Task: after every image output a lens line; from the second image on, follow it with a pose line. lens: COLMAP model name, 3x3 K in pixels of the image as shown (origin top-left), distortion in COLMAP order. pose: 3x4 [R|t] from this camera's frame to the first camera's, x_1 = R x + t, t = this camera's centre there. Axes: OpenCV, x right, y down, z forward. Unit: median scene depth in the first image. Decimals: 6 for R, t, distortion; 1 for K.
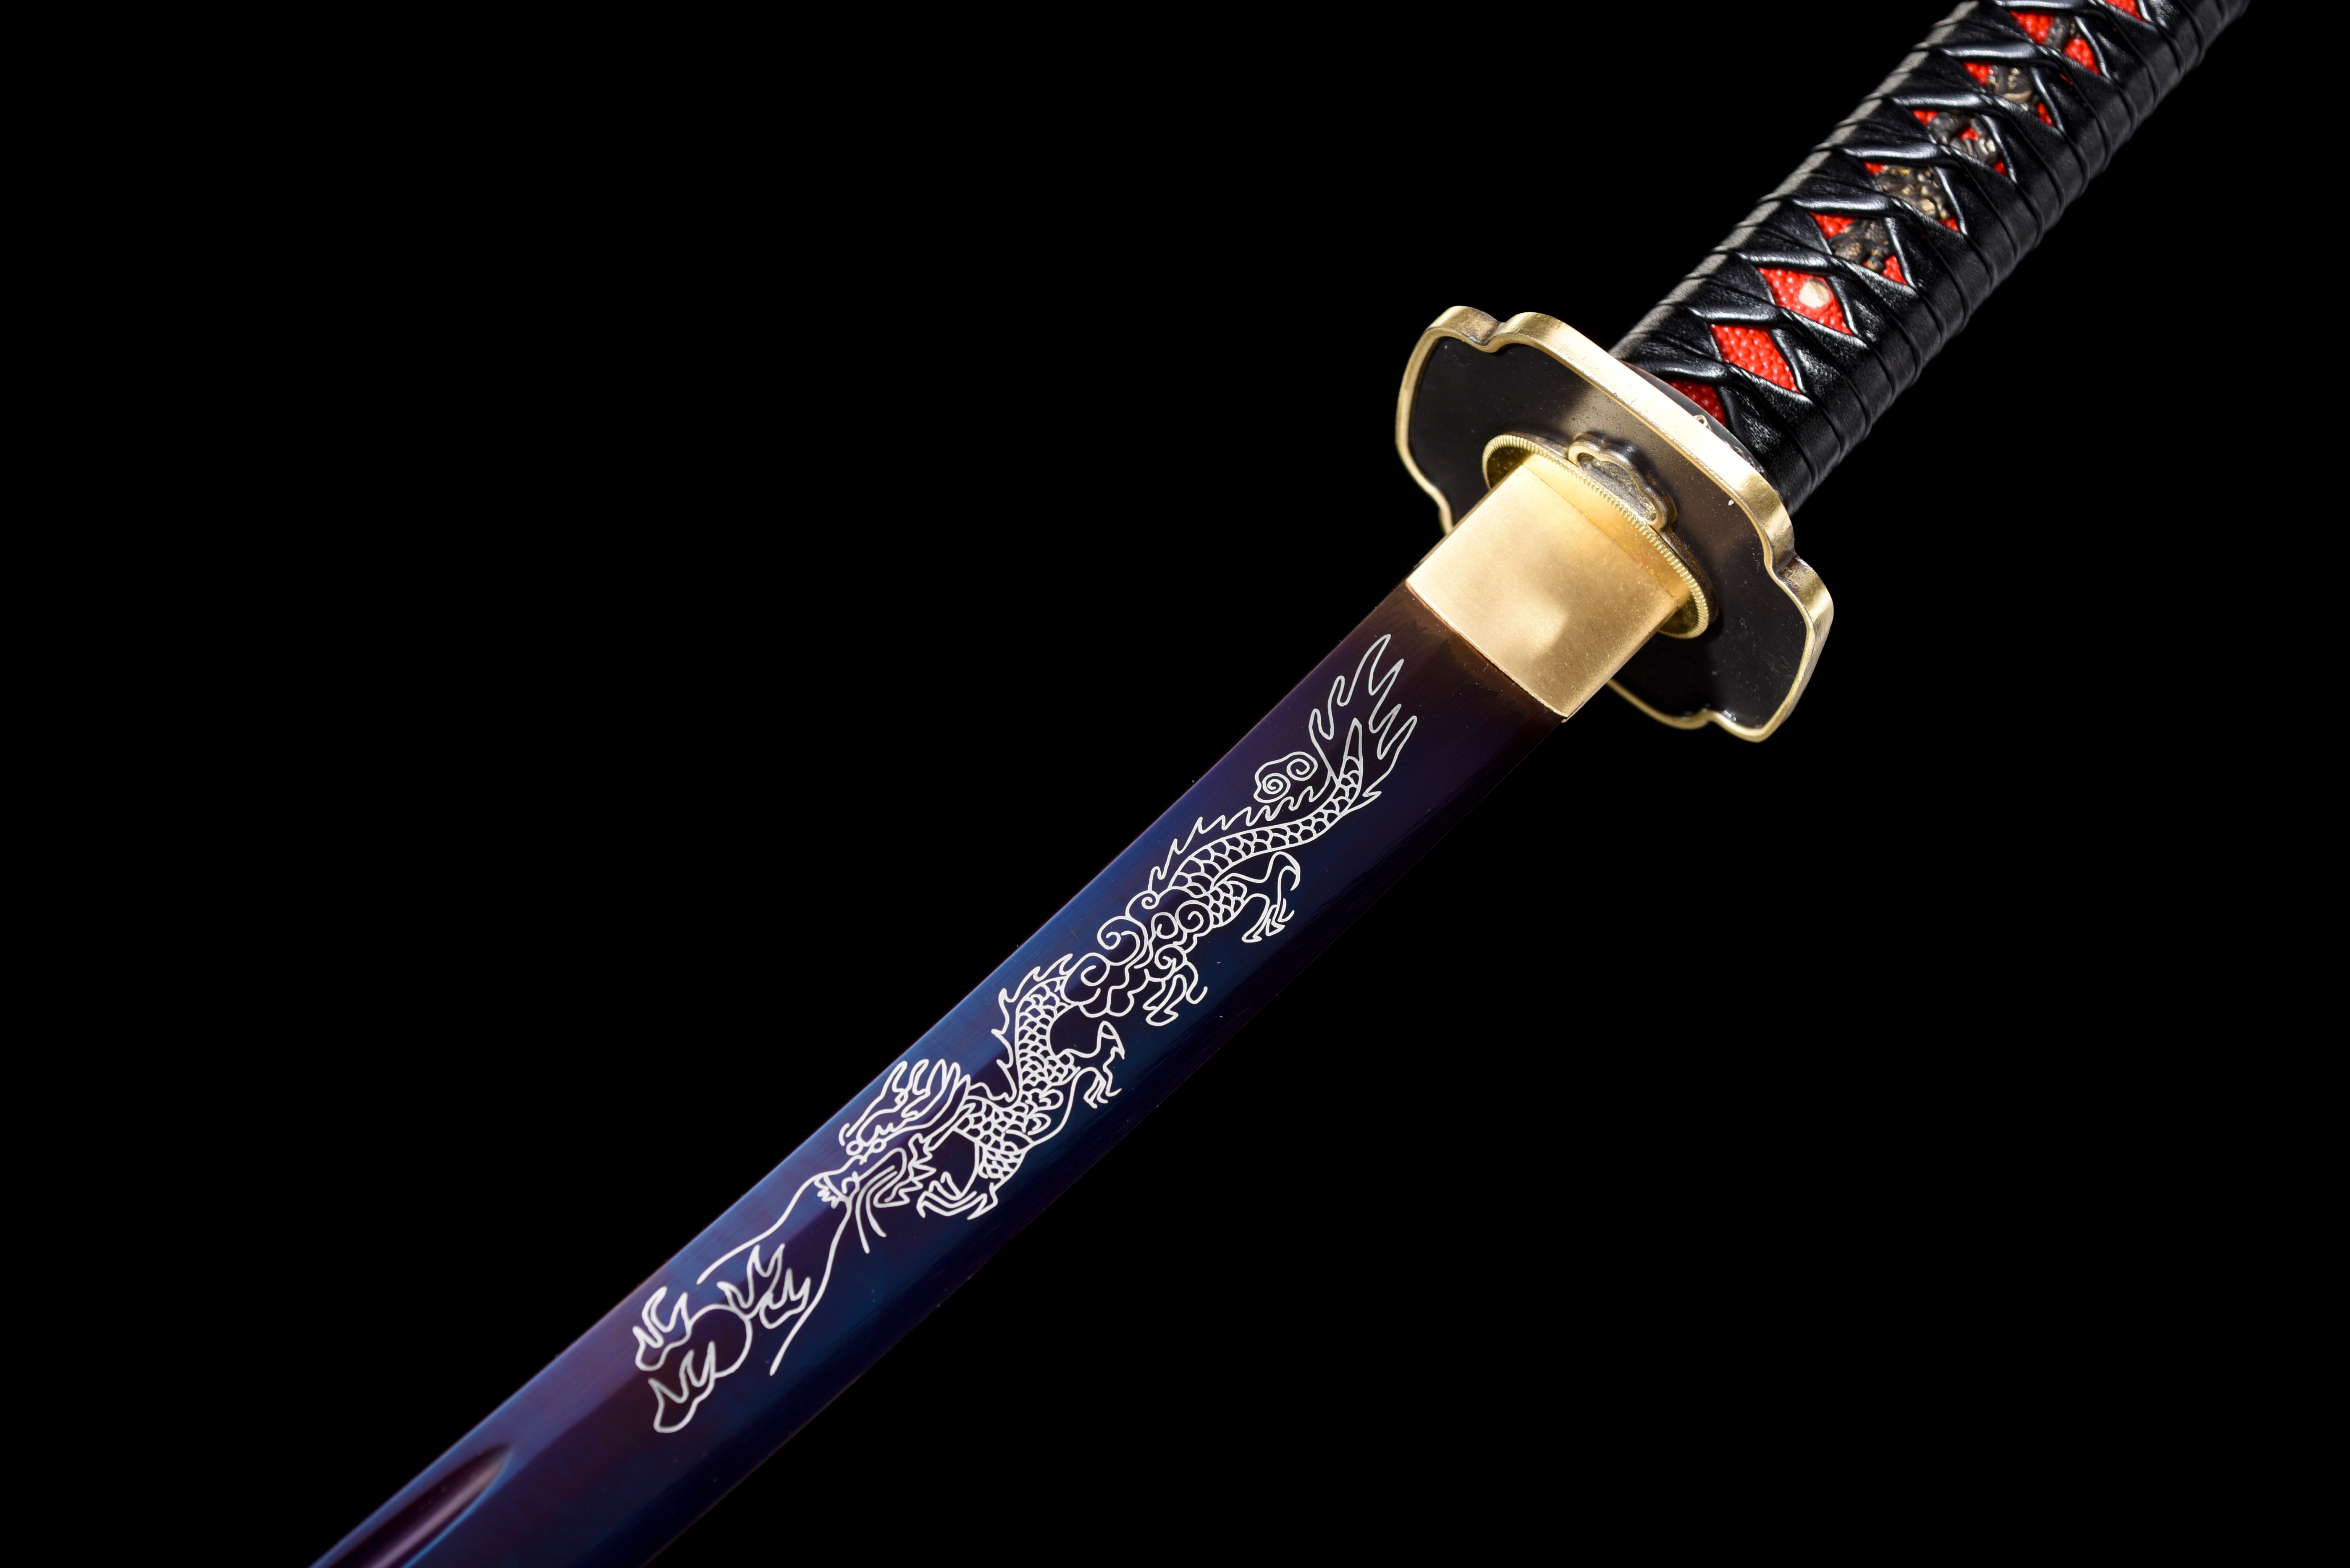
lens RADIAL K [[4065.0, 0, 1175.0], [0, 4065.0, 784.0], [0, 0, 1]] dist [0.017184, 0.224036]
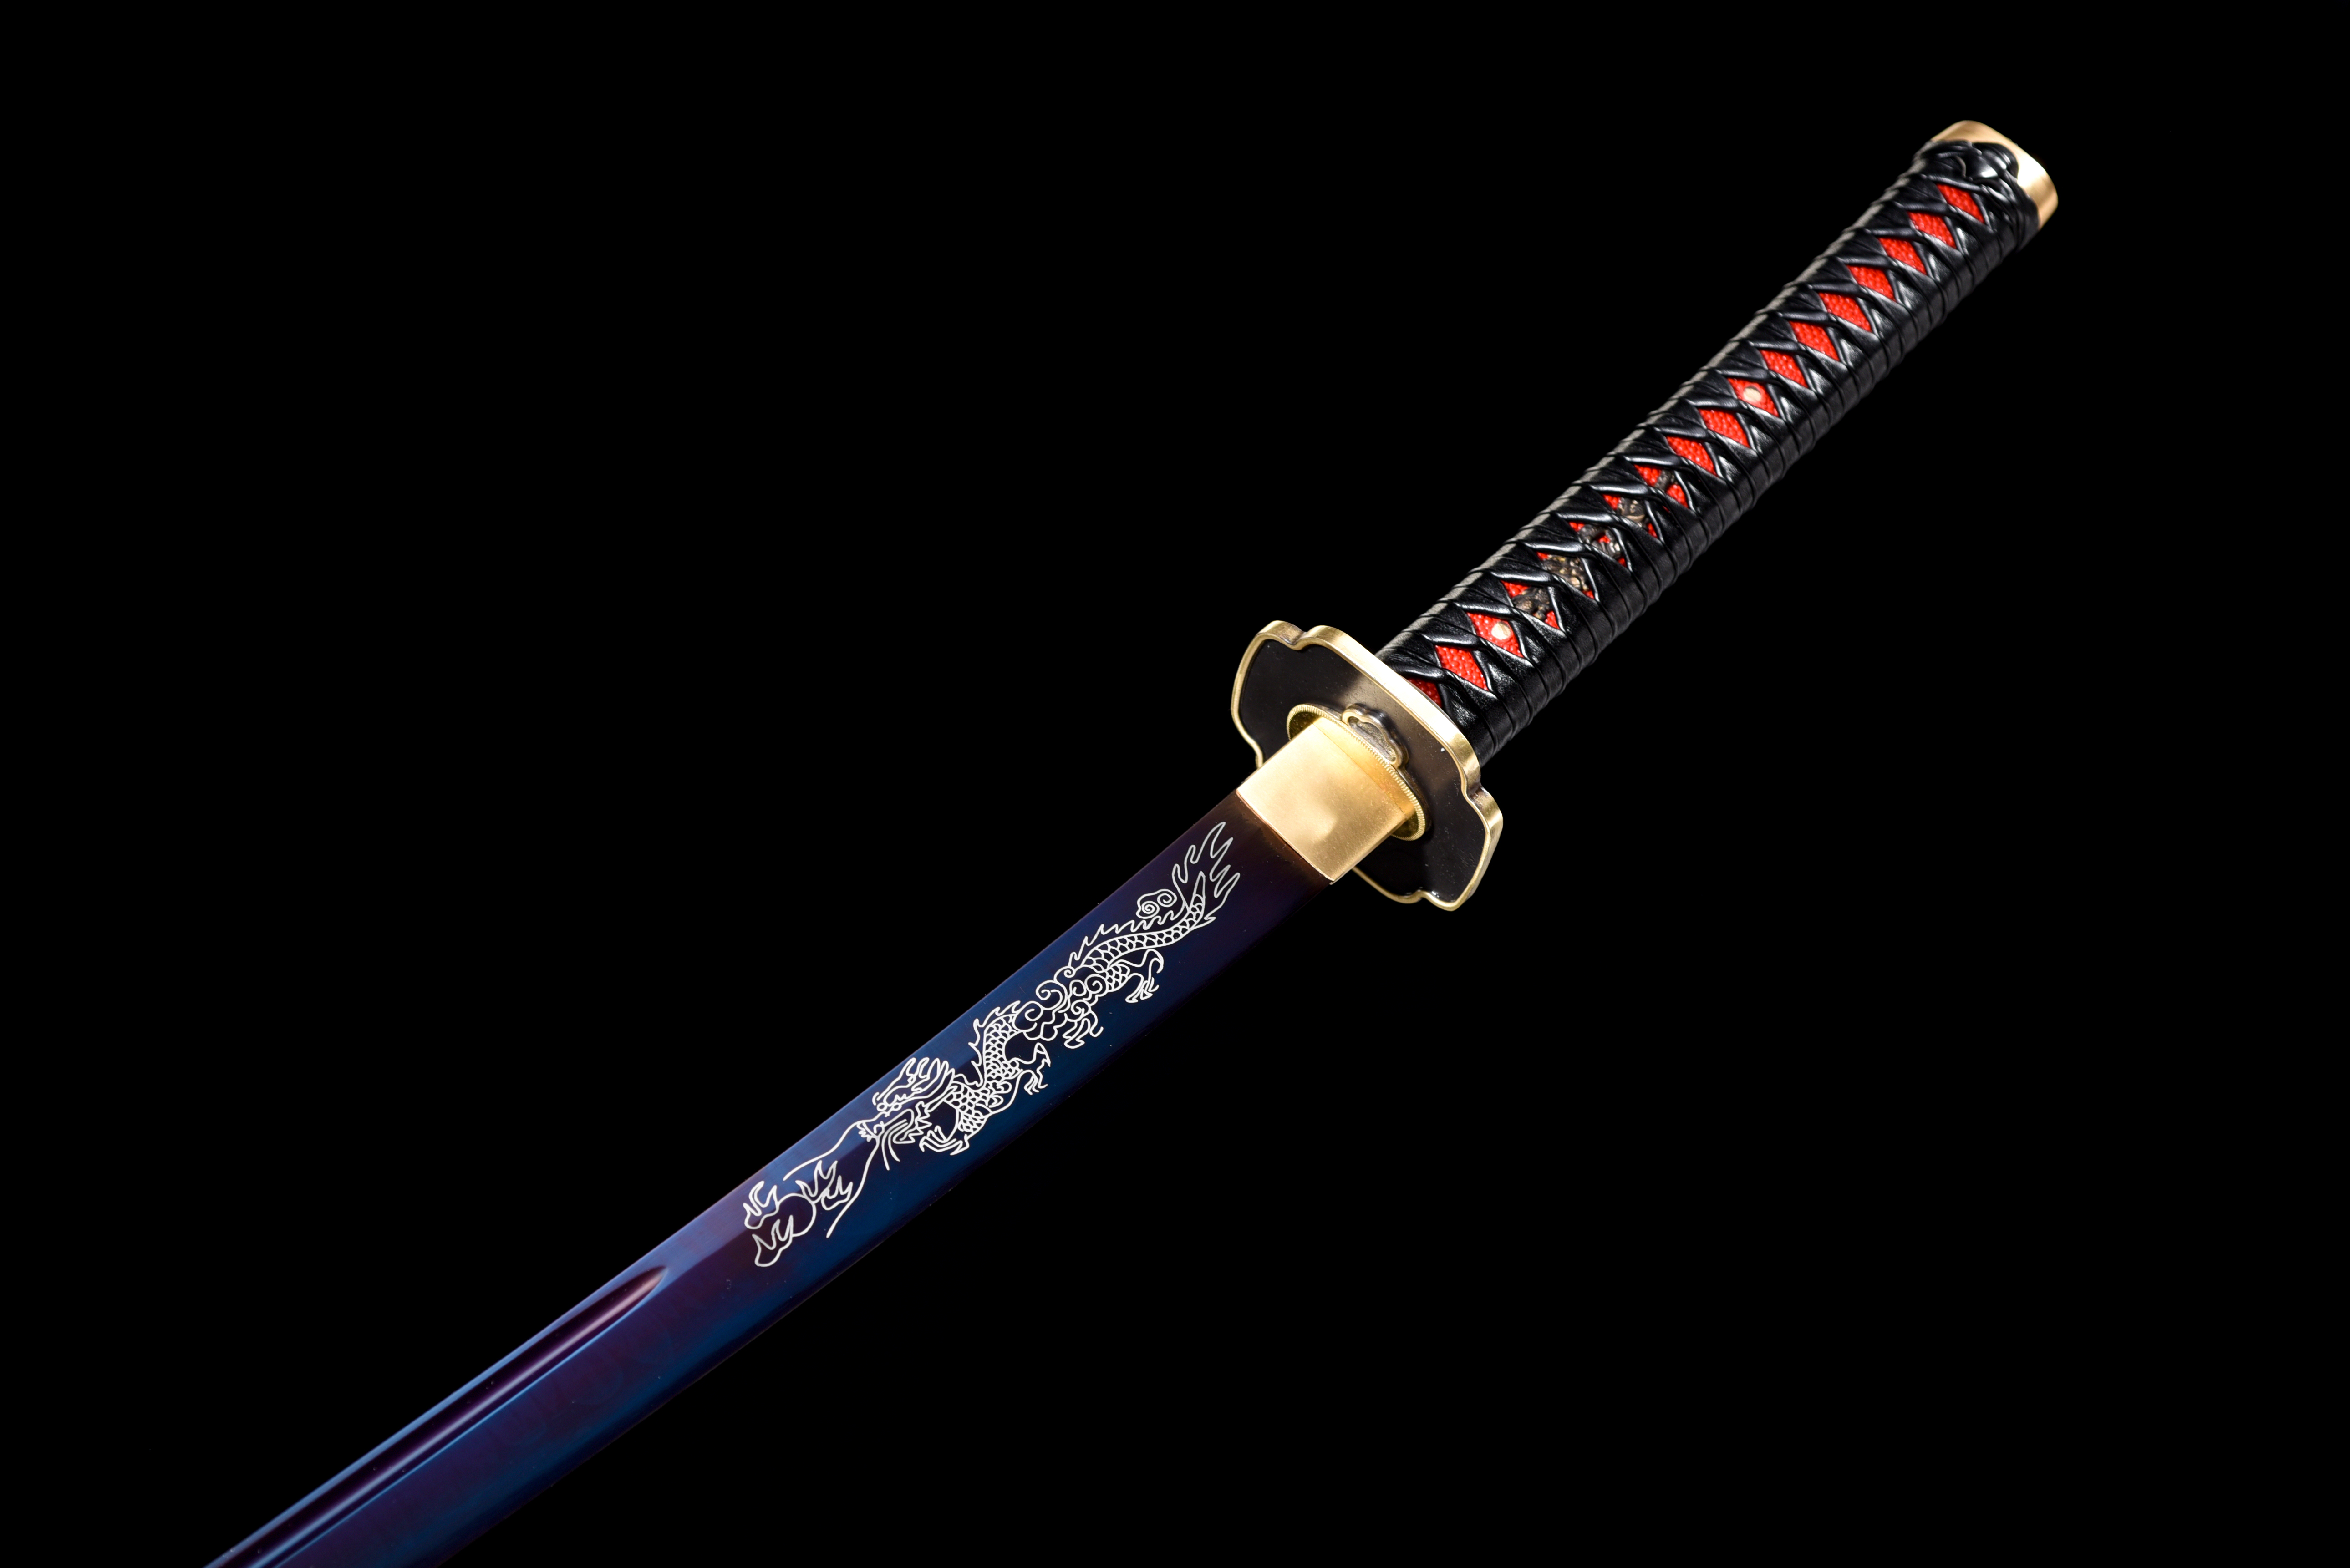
lens RADIAL K [[4065.2, 0, 1175.0], [0, 4065.2, 784.0], [0, 0, 1]] dist [0.017184, 0.224036]
pose [[0.995498, 0.064050, 0.069868, -0.079255], [-0.056274, 0.992547, -0.108090, 0.122642], [-0.076271, 0.103672, 0.991683, -0.577689]]
